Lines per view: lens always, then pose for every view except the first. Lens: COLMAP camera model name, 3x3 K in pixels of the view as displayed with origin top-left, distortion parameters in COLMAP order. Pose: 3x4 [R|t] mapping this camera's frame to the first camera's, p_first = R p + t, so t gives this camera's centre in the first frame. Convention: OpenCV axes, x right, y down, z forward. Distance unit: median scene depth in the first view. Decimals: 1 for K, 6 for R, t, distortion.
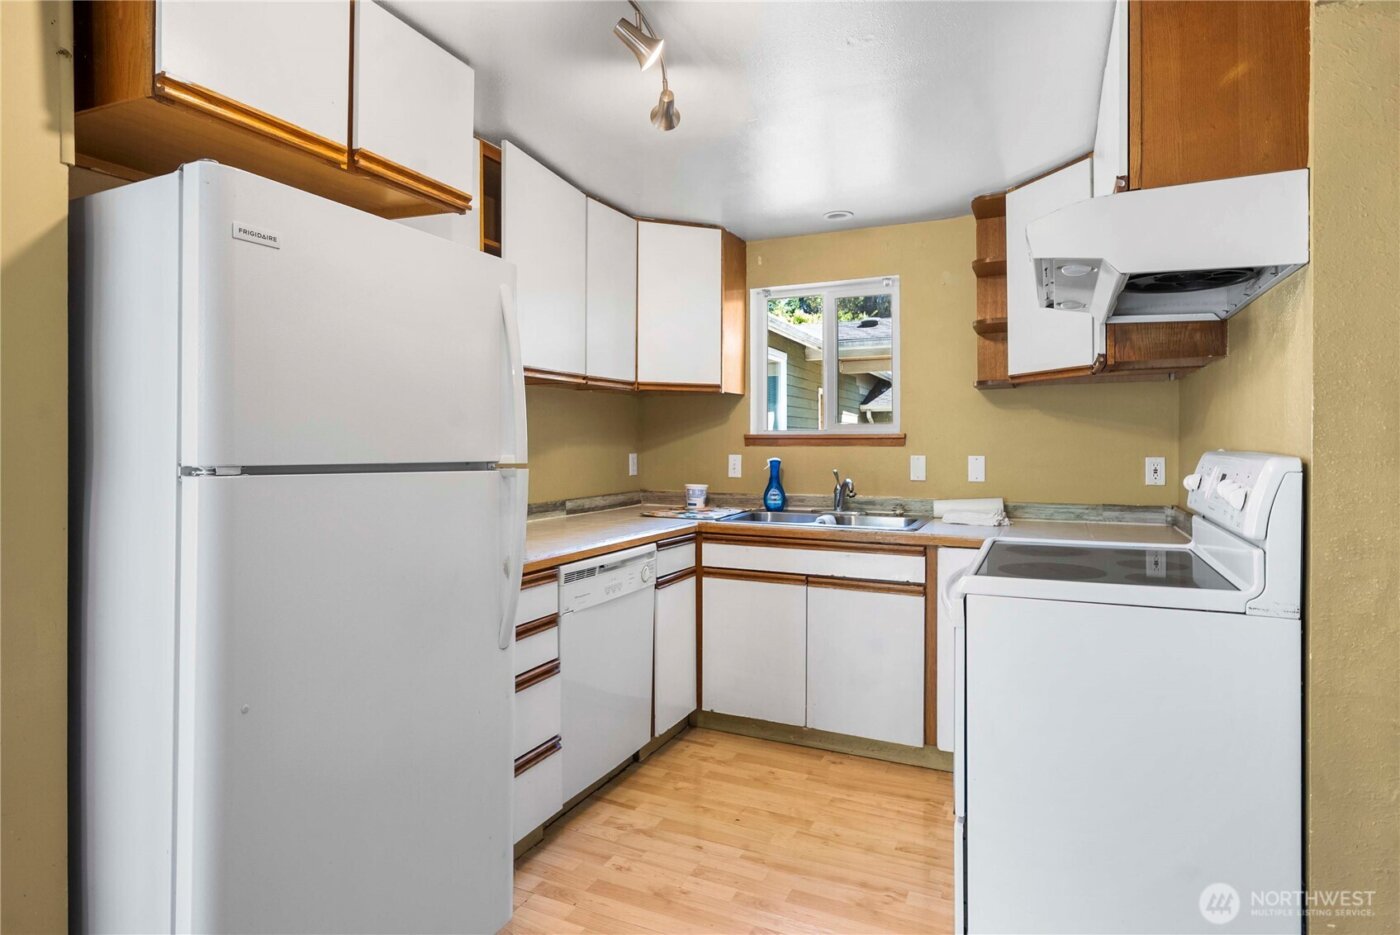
lens RADIAL K [[748.6, 0, 700.8], [0, 748.6, 457.2], [0, 0, 1]] dist [0.001570, 0.000615]
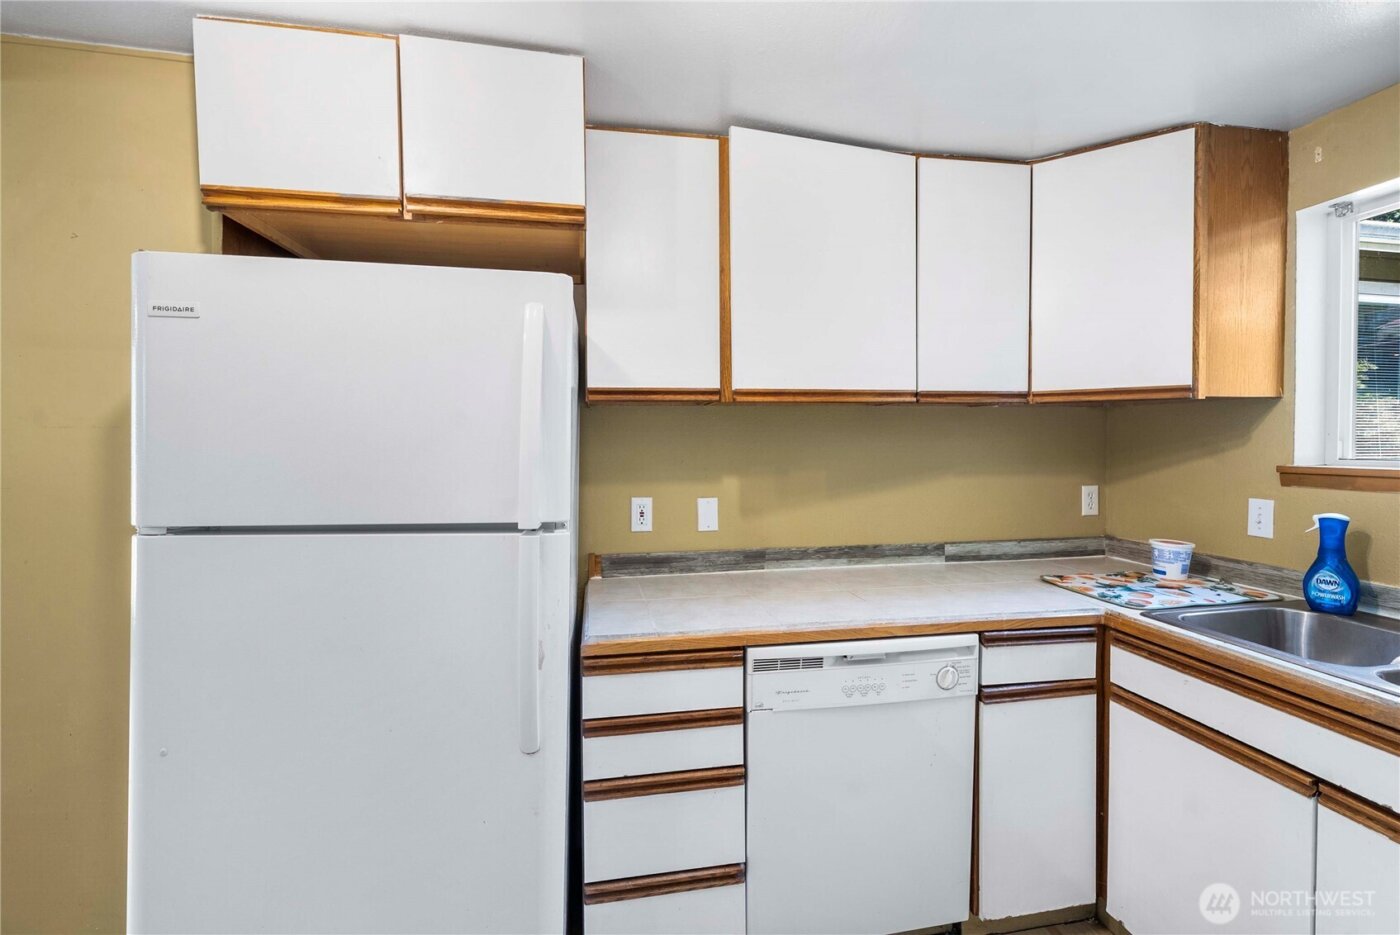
lens RADIAL K [[597.3, 0, 714.2], [0, 597.3, 455.3], [0, 0, 1]] dist [-0.001949, -0.000200]
pose [[0.584200, 0.015966, -0.811452, 0.210490], [-0.014758, 0.999850, 0.009047, -0.042973], [0.811475, 0.006690, 0.584349, 0.442545]]
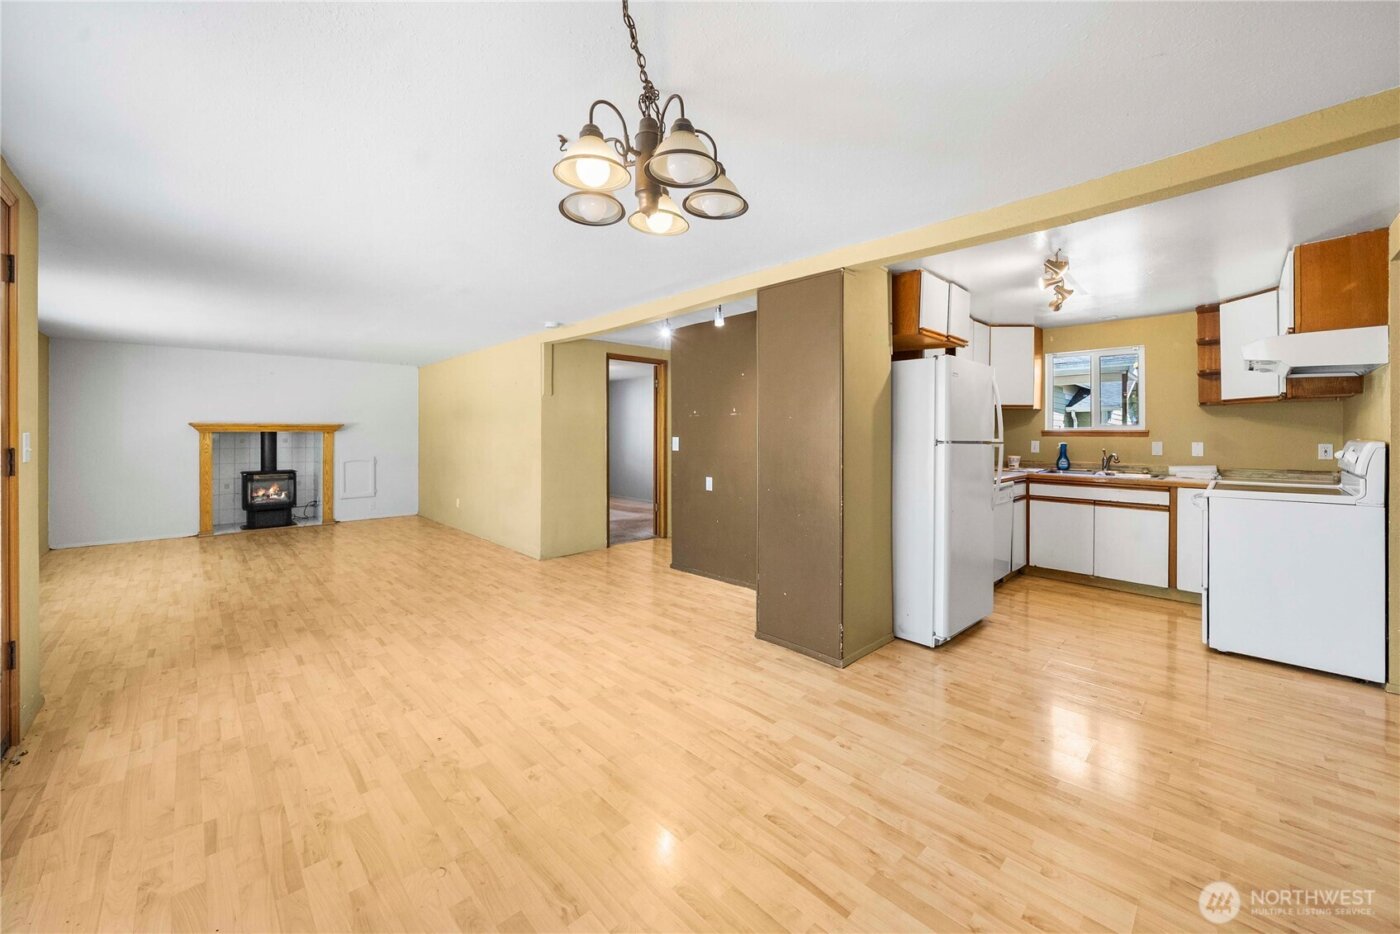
lens RADIAL K [[532.0, 0, 698.7], [0, 532.0, 436.7], [0, 0, 1]] dist [-0.004774, 0.000213]
pose [[0.935933, 0.006838, -0.352112, -0.336671], [-0.011558, 0.999869, -0.011304, 0.014122], [0.351988, 0.014650, 0.935890, -0.681962]]
